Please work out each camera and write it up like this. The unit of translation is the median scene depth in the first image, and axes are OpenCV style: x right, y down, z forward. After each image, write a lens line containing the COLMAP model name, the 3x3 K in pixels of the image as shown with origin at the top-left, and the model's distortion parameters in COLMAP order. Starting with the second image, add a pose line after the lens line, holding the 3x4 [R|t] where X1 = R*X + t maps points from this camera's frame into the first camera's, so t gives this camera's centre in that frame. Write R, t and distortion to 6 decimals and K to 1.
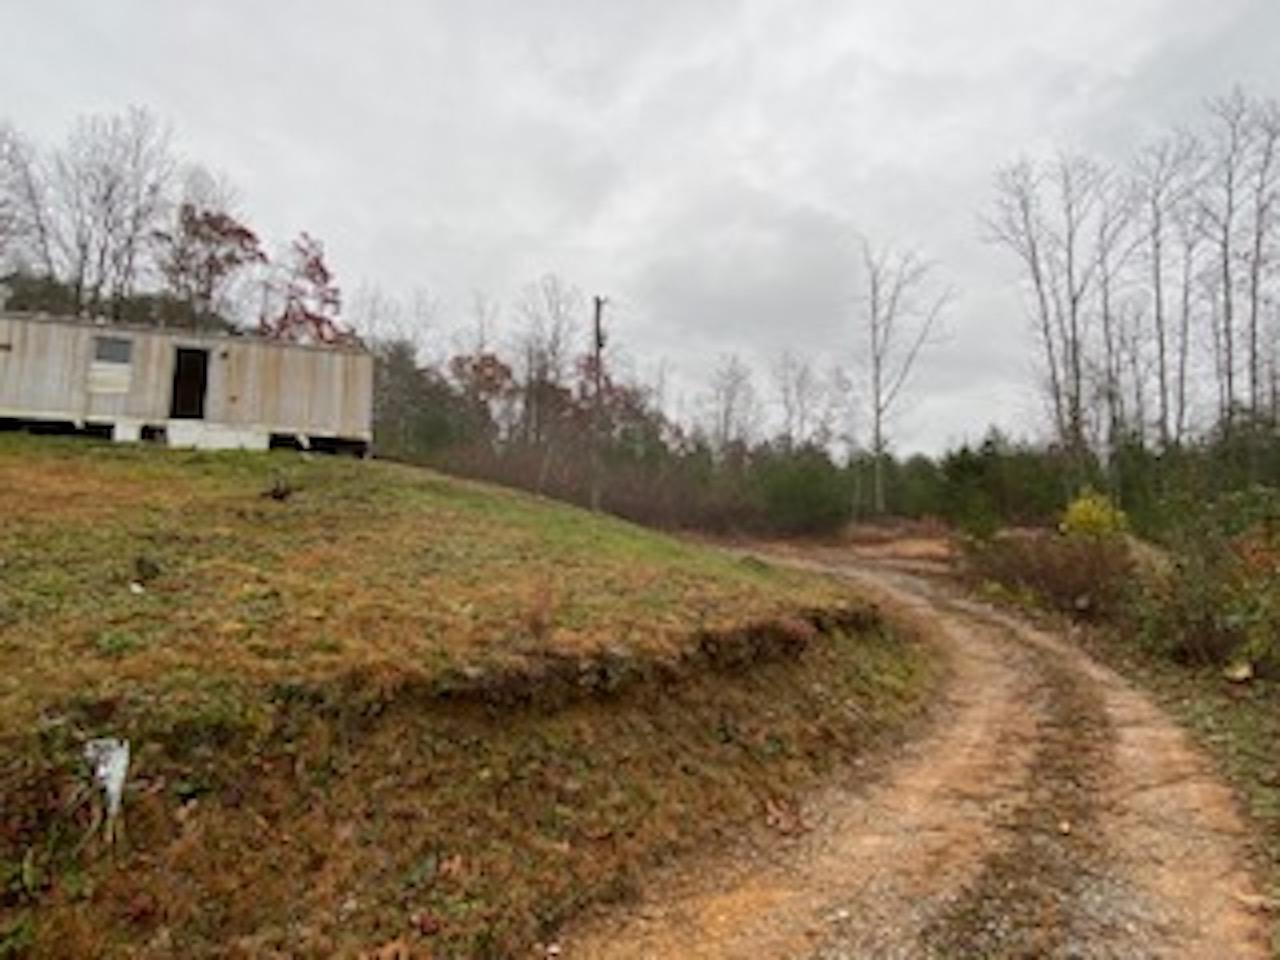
lens RADIAL K [[679.9, 0, 640.0], [0, 679.9, 480.0], [0, 0, 1]] dist [-0.000741, -0.000099]
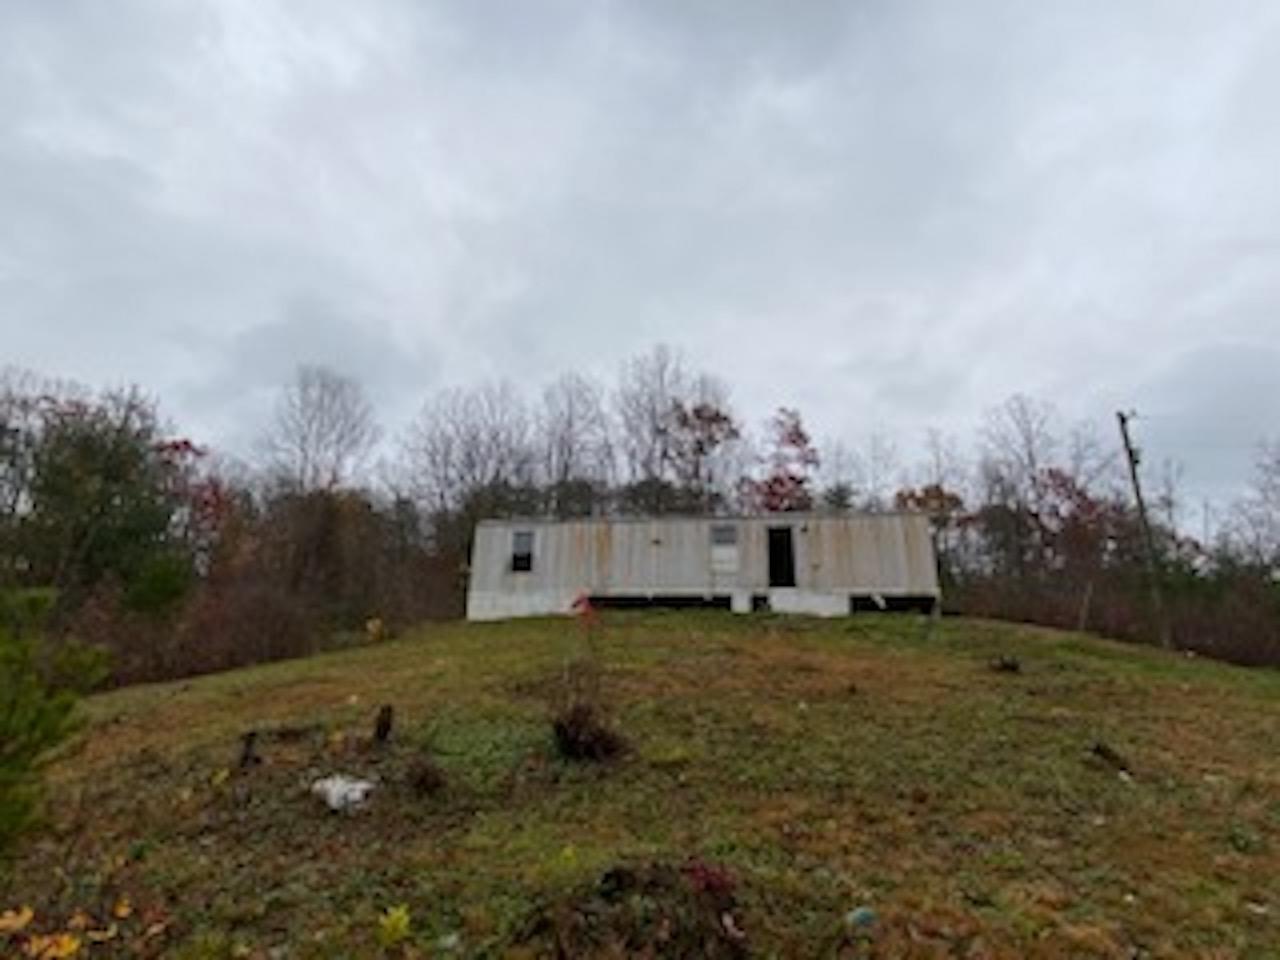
lens RADIAL K [[679.9, 0, 640.0], [0, 679.9, 480.0], [0, 0, 1]] dist [-0.000741, -0.000099]
pose [[0.836235, -0.145707, -0.528659, -0.118706], [0.040292, 0.977773, -0.205757, -0.021095], [0.546889, 0.150760, 0.823519, -0.064405]]
